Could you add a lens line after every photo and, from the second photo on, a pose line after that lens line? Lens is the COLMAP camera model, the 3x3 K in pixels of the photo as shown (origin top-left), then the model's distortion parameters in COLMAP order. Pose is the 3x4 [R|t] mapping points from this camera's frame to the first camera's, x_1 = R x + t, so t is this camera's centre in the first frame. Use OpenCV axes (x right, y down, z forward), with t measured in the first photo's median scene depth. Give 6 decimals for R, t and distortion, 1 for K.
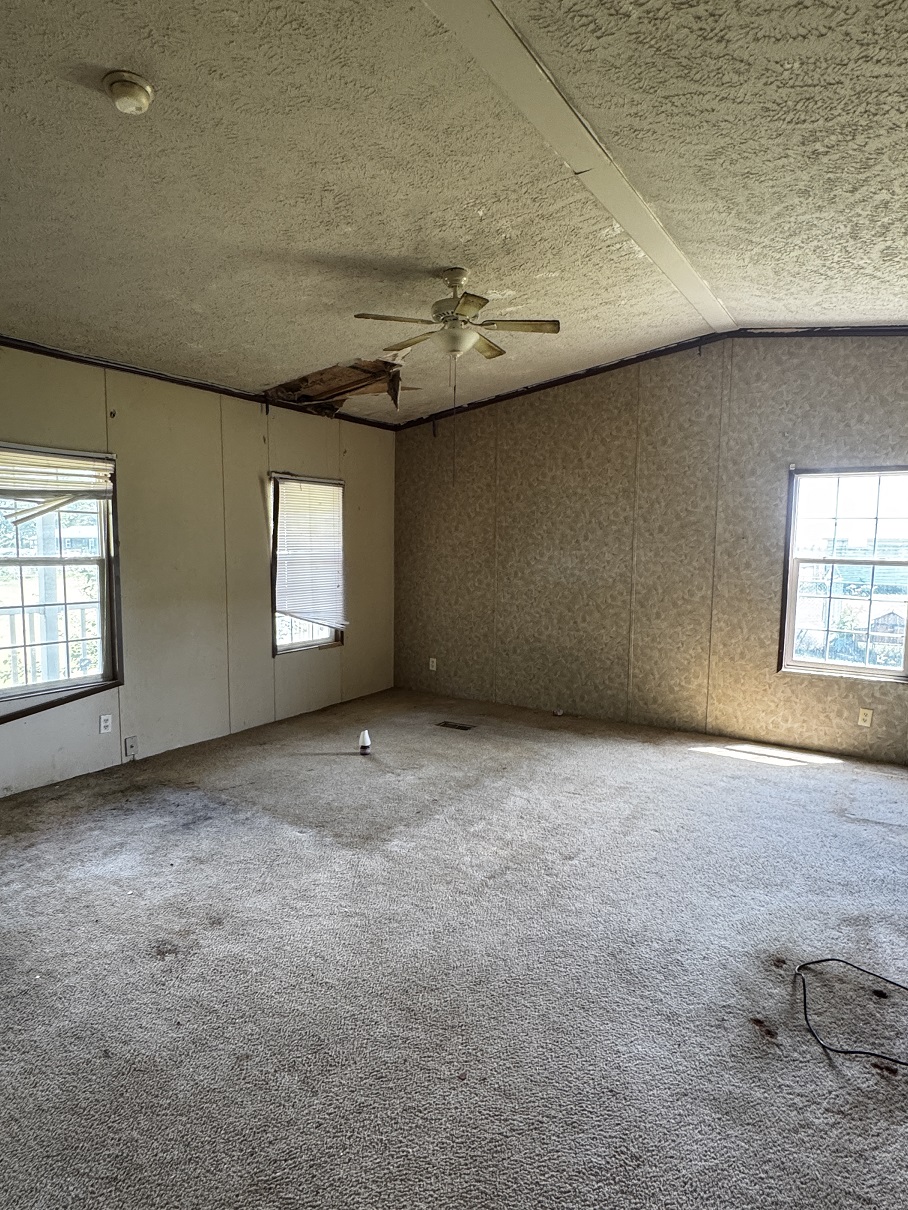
lens RADIAL K [[672.9, 0, 454.0], [0, 672.9, 605.0], [0, 0, 1]] dist [-0.002691, -0.001755]
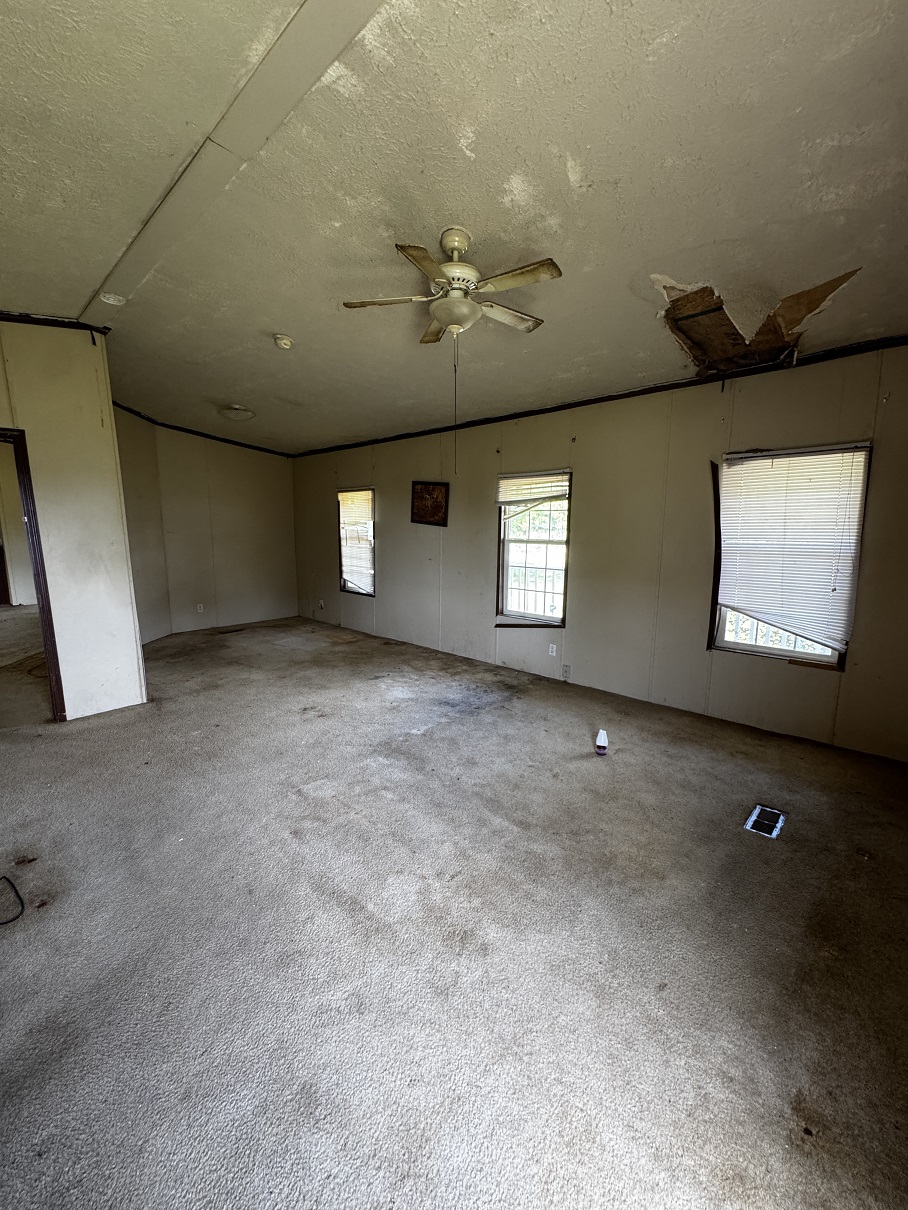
lens RADIAL K [[493.8, 0, 460.1], [0, 493.8, 602.7], [0, 0, 1]] dist [-0.002831, -0.000404]
pose [[-0.161269, 0.150457, -0.975374, 0.614777], [-0.088185, 0.982161, 0.166084, -0.098979], [0.982963, 0.112798, -0.145124, 0.975300]]
